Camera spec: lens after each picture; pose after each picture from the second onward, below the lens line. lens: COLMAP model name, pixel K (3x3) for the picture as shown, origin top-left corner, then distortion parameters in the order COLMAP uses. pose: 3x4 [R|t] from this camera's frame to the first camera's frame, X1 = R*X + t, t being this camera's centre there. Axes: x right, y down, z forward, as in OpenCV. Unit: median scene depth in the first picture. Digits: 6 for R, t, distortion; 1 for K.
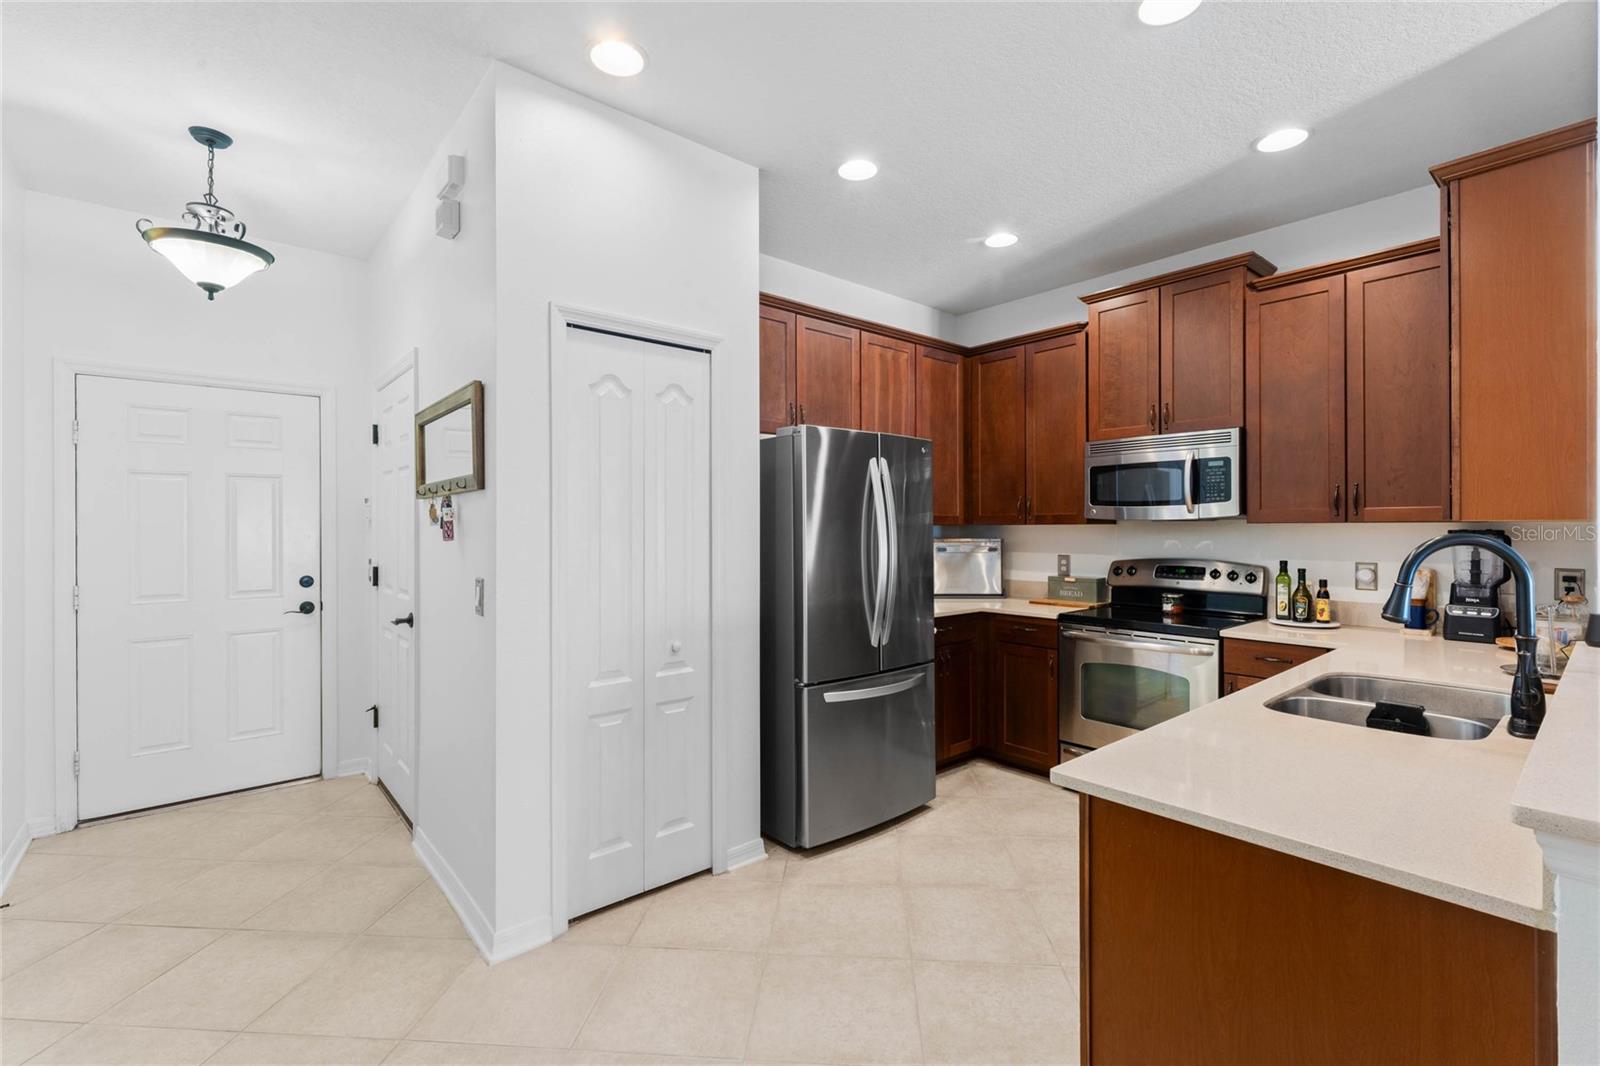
lens RADIAL K [[704.2, 0, 797.6], [0, 704.2, 525.5], [0, 0, 1]] dist [0.000572, -0.000183]
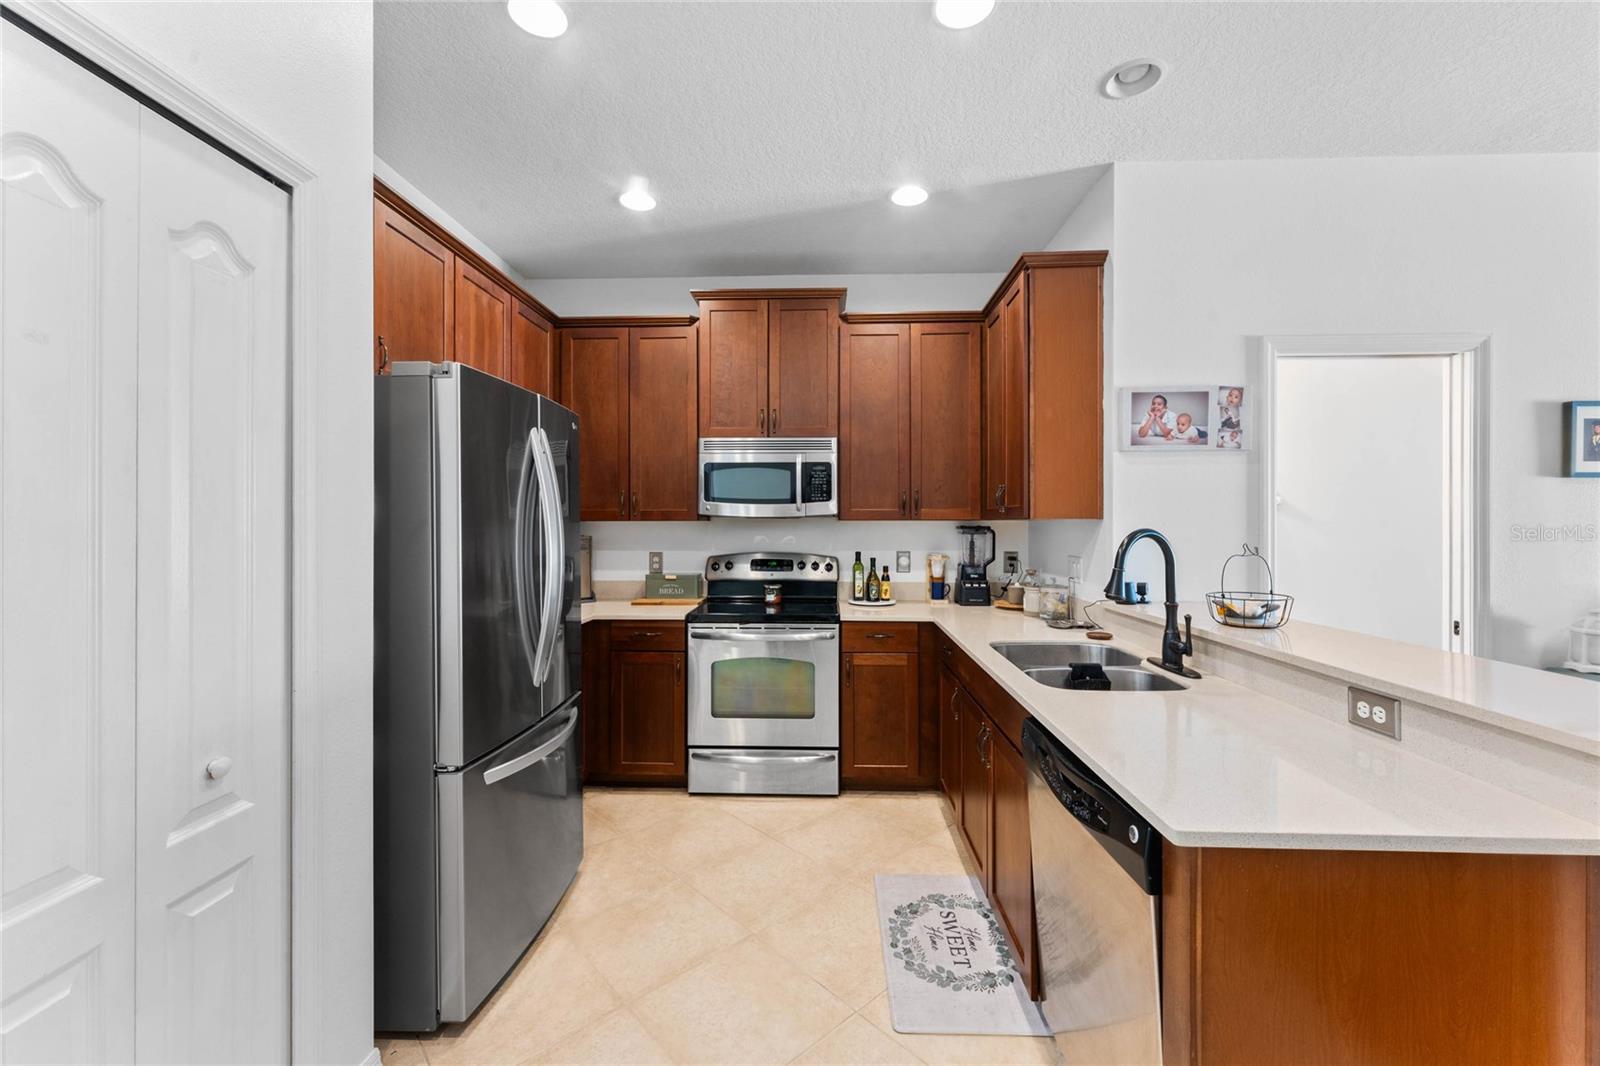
lens RADIAL K [[638.3, 0, 799.9], [0, 638.3, 523.0], [0, 0, 1]] dist [-0.001065, 0.000004]
pose [[0.677904, 0.003504, 0.735142, -0.167237], [-0.003991, 0.999991, -0.001087, 0.002064], [-0.735140, -0.002197, 0.677912, 0.306538]]
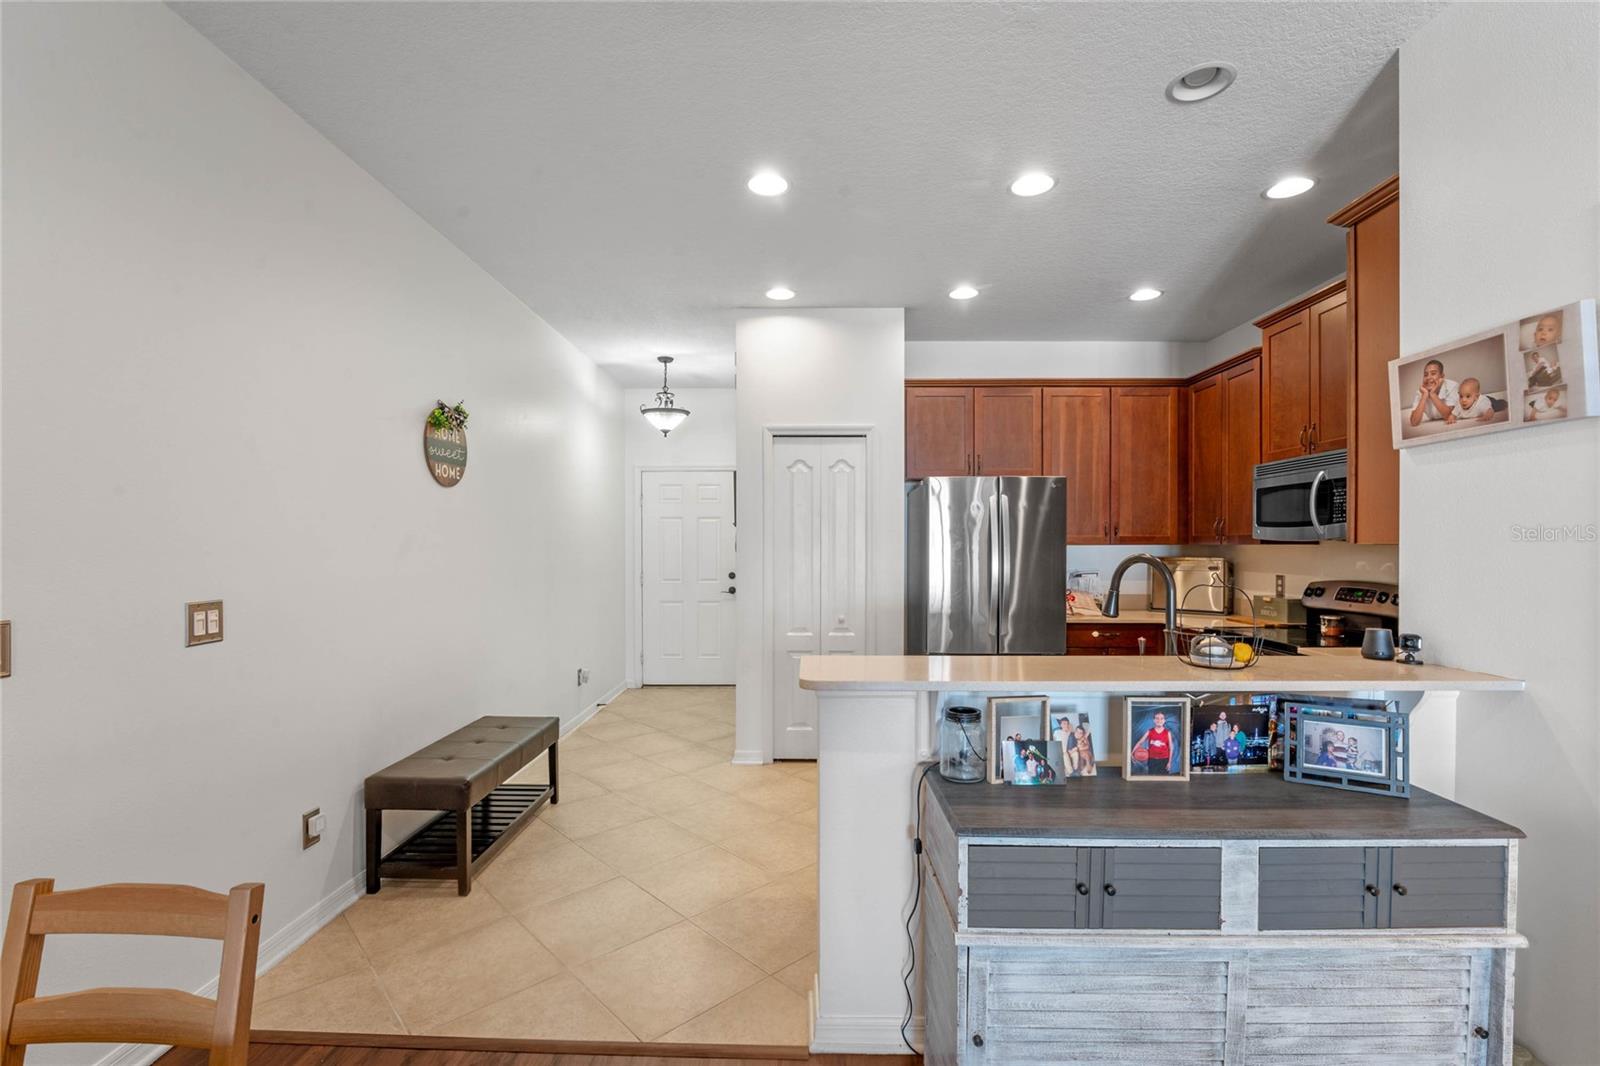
lens RADIAL K [[686.1, 0, 794.8], [0, 686.1, 550.0], [0, 0, 1]] dist [-0.022280, -0.000038]
pose [[0.749061, 0.007410, -0.662460, 0.605228], [-0.000027, 0.999938, 0.011154, -0.005289], [0.662502, -0.008337, 0.749014, -0.205938]]
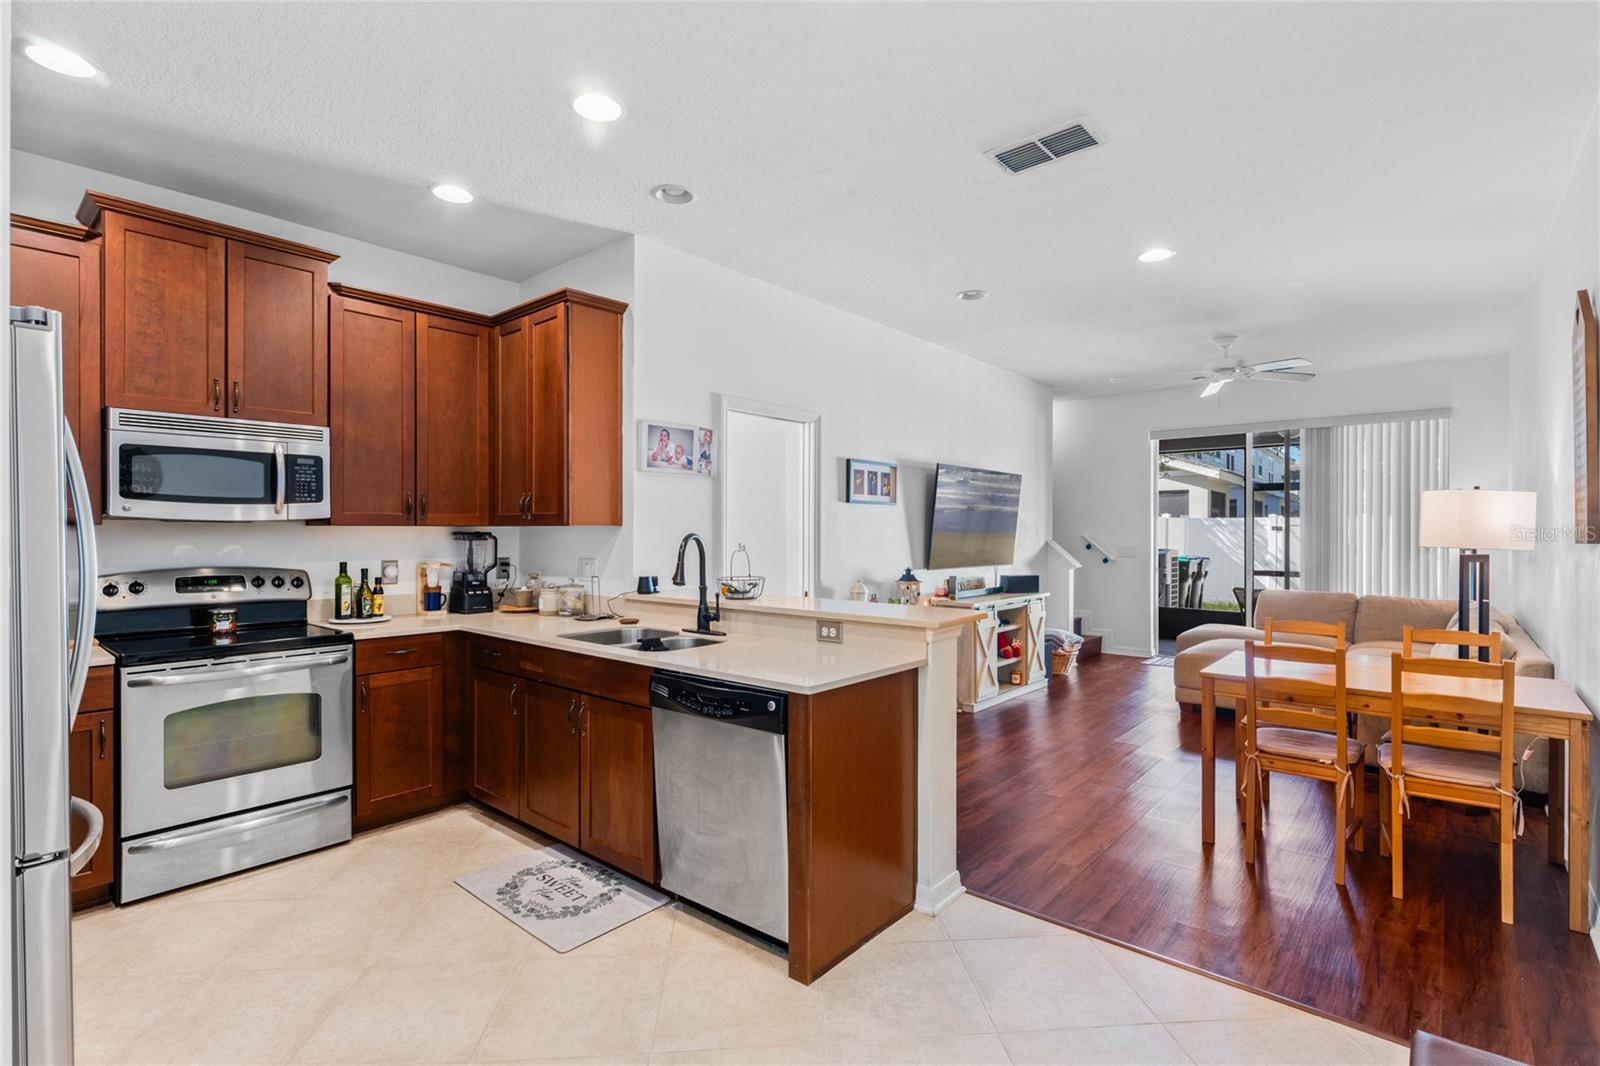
lens RADIAL K [[754.5, 0, 800.0], [0, 754.5, 533.0], [0, 0, 1]] dist [-0.000874, -0.000317]
pose [[-0.155276, -0.000320, 0.987871, -0.465568], [-0.003241, 0.999995, -0.000185, 0.004799], [-0.987866, -0.003231, -0.155277, 0.471486]]
